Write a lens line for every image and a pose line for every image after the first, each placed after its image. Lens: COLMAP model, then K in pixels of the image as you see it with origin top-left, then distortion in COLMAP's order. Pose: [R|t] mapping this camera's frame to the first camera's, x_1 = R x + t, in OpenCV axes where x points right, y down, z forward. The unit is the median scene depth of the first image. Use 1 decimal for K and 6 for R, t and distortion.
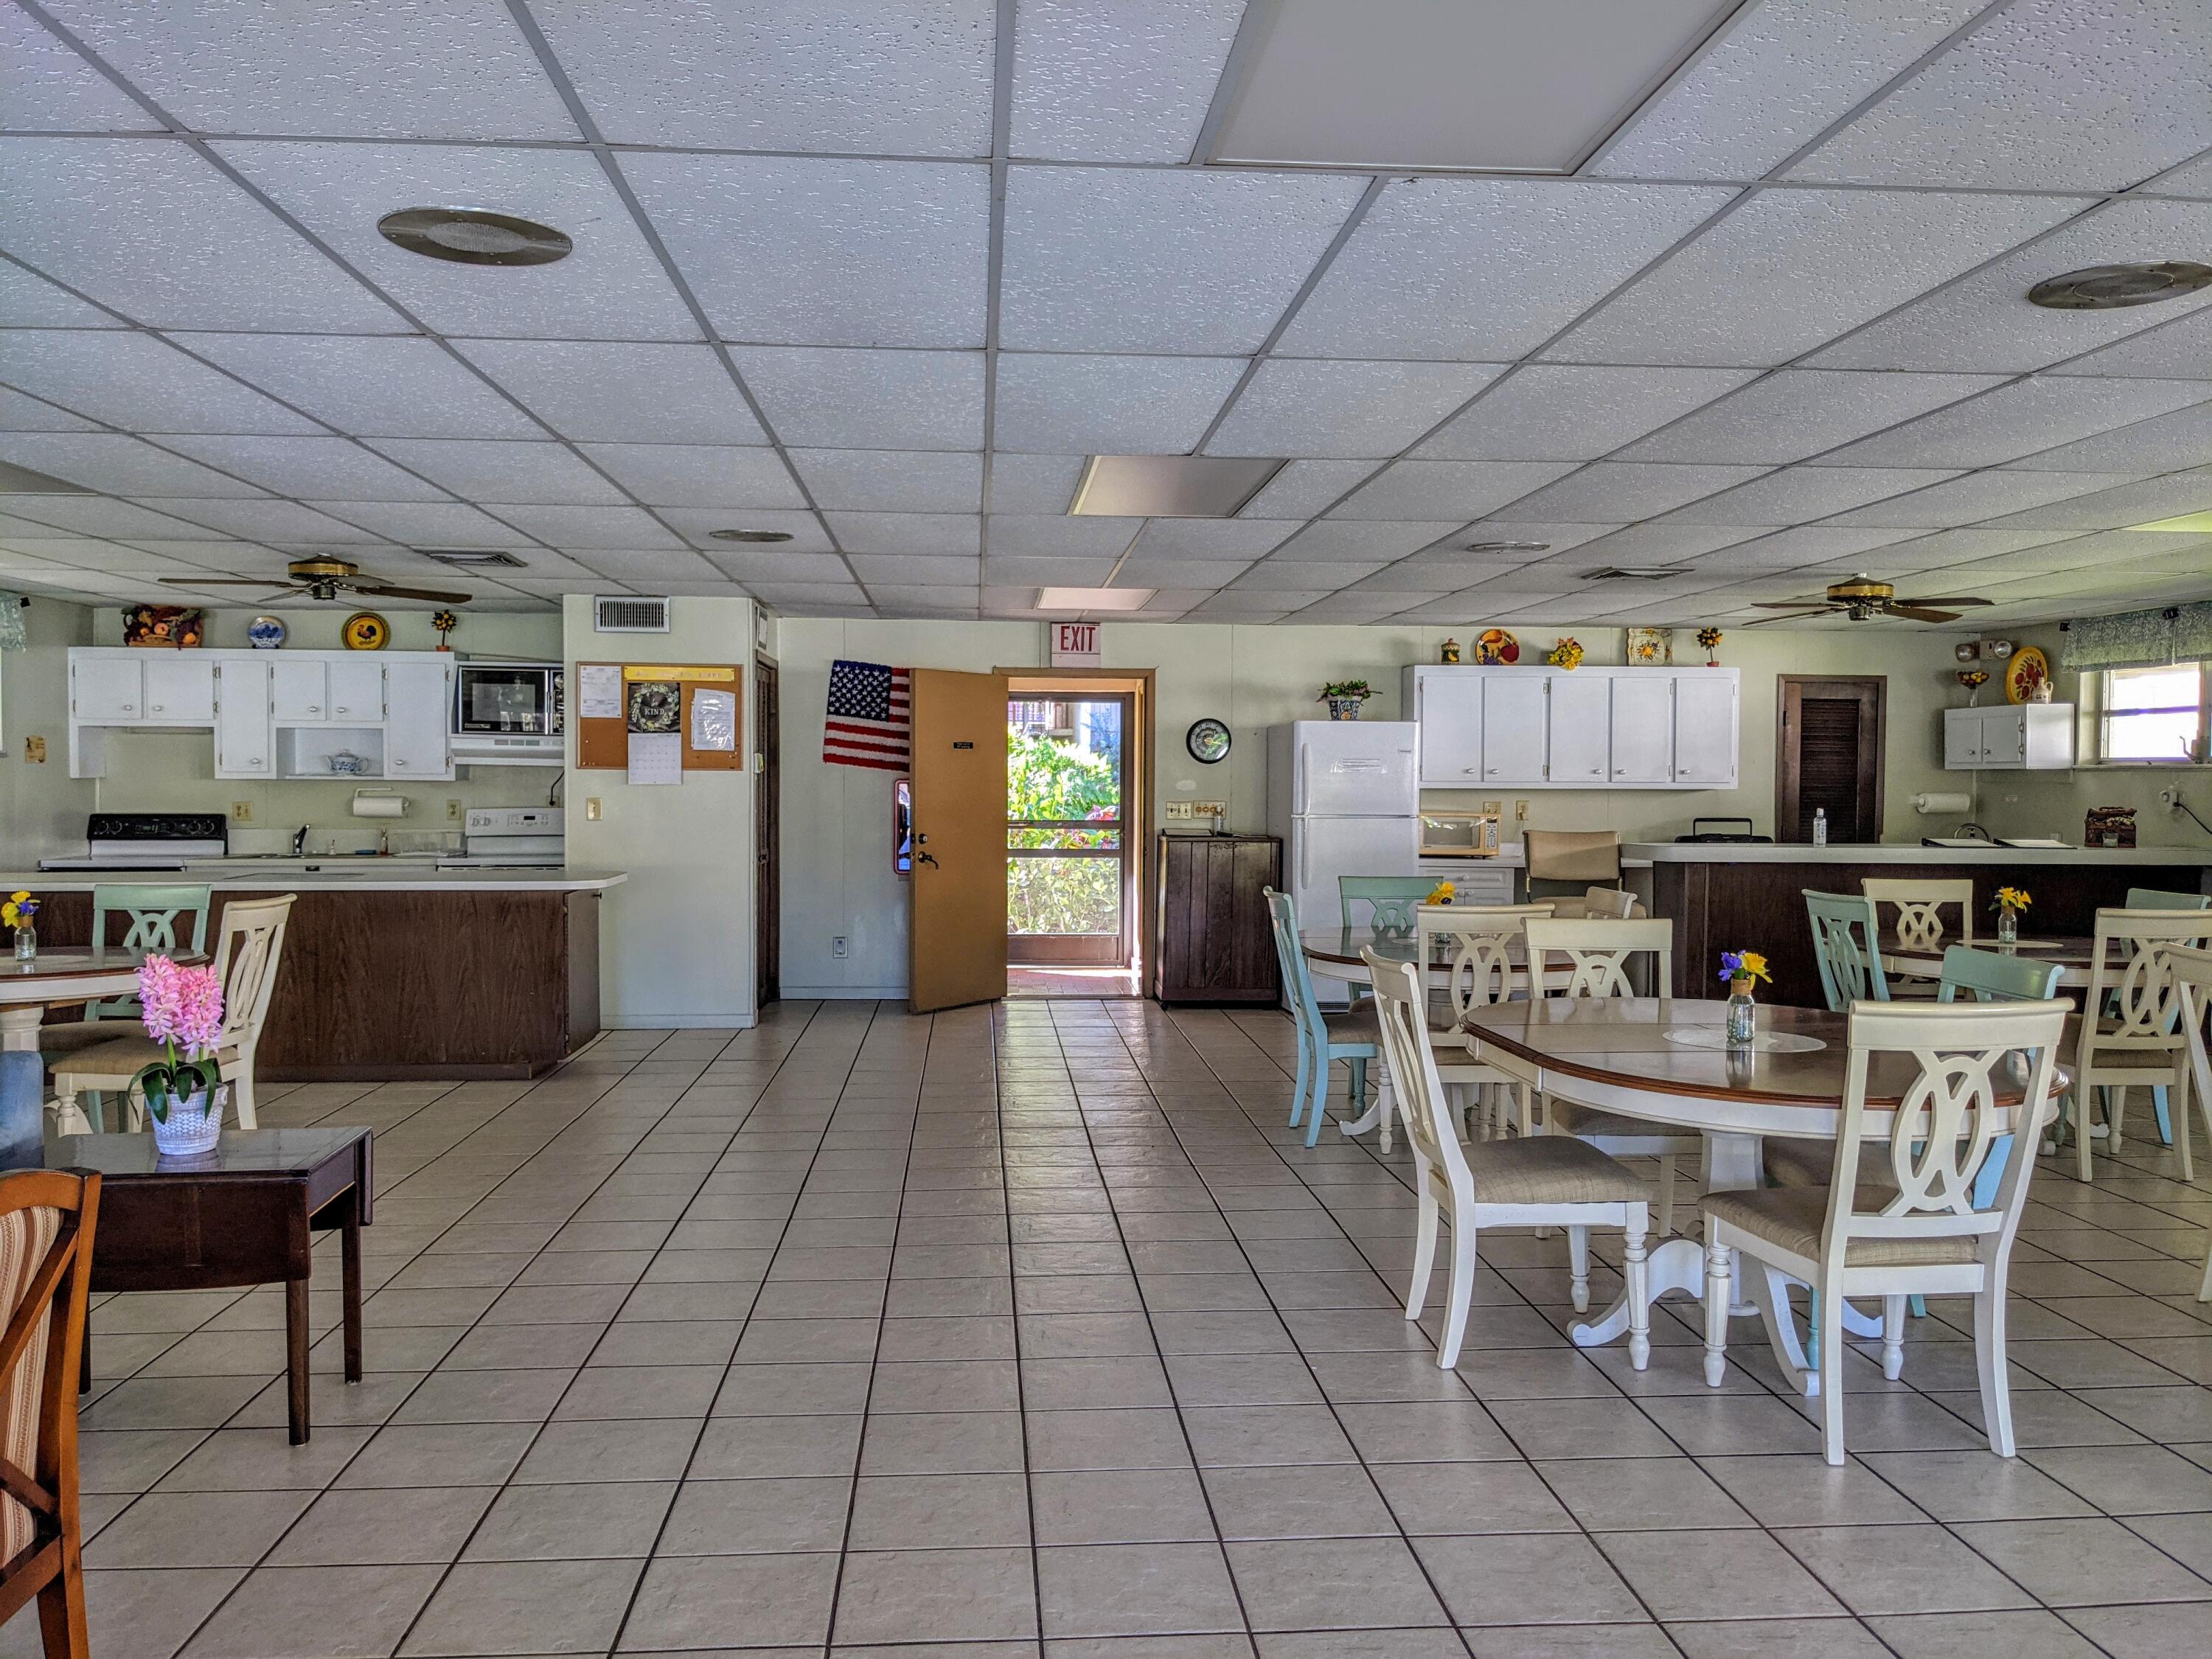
lens RADIAL K [[1745.6, 0, 1121.8], [0, 1745.6, 827.6], [0, 0, 1]] dist [0.039160, -0.075765]
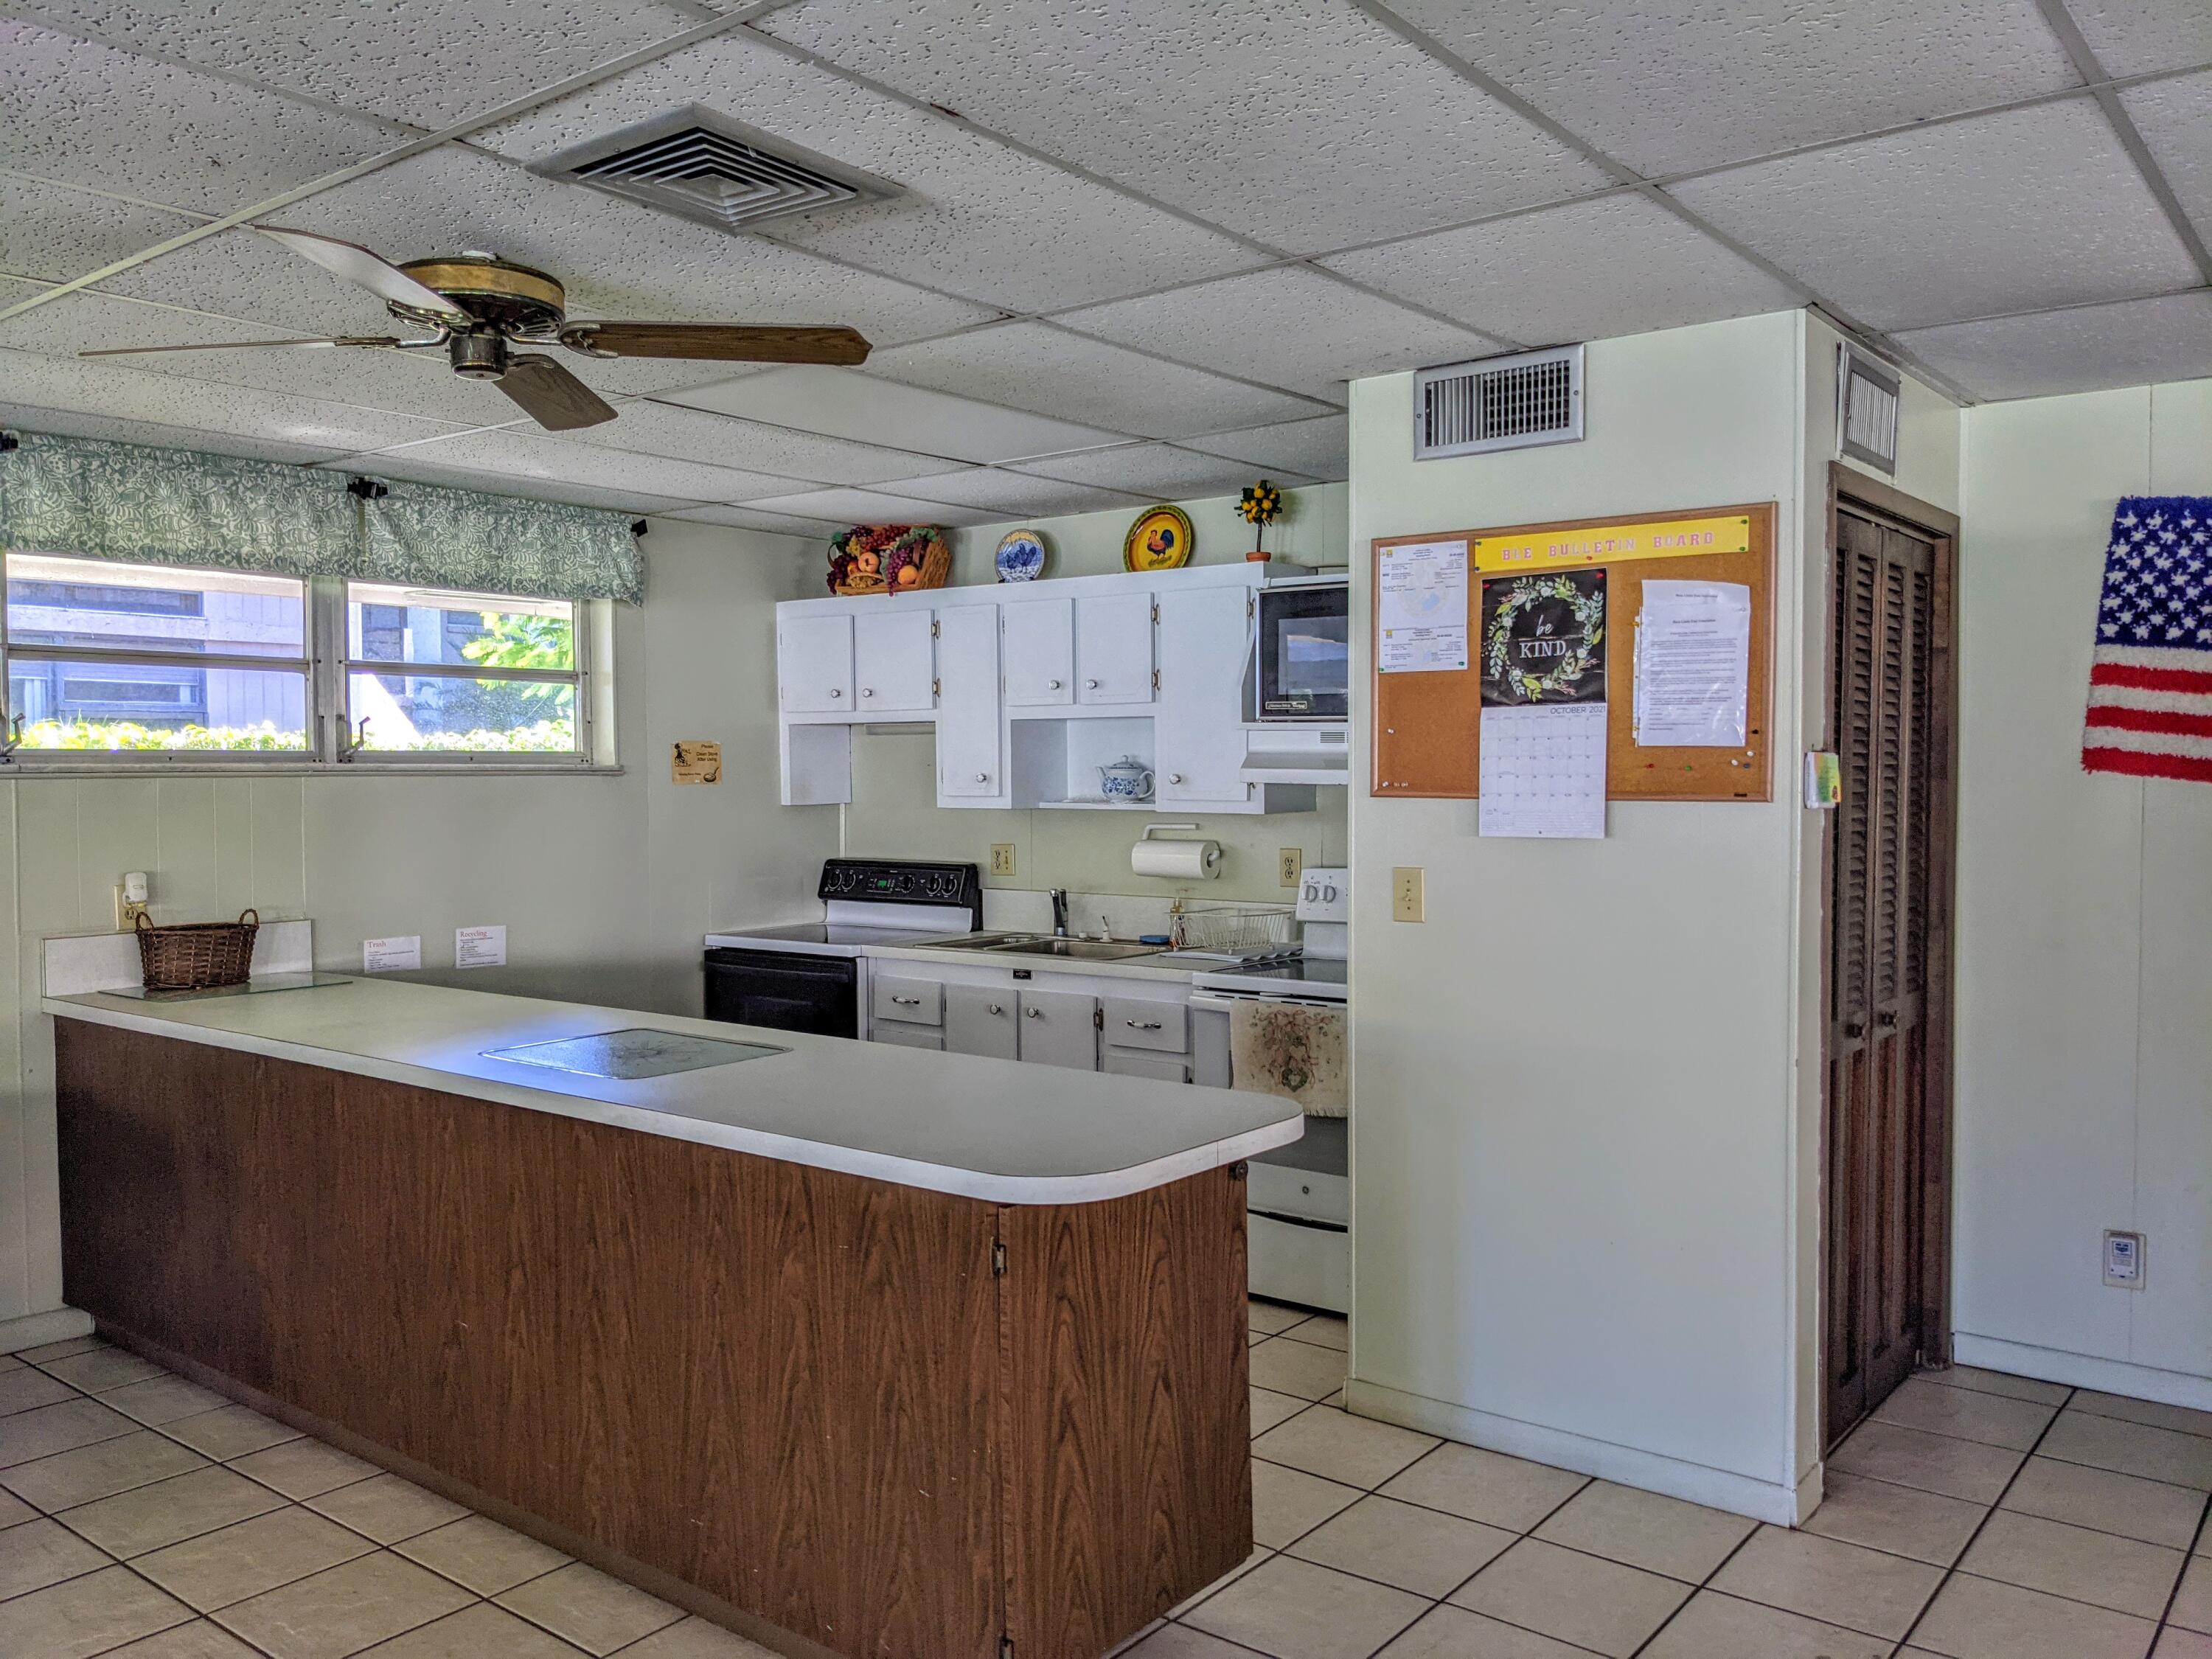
lens RADIAL K [[1745.6, 0, 1104.7], [0, 1745.6, 839.0], [0, 0, 1]] dist [0.039160, -0.075765]
pose [[0.727989, 0.019996, -0.685297, -0.067556], [-0.013263, 0.999798, 0.015084, -0.027088], [0.685461, -0.001892, 0.728107, 0.609780]]
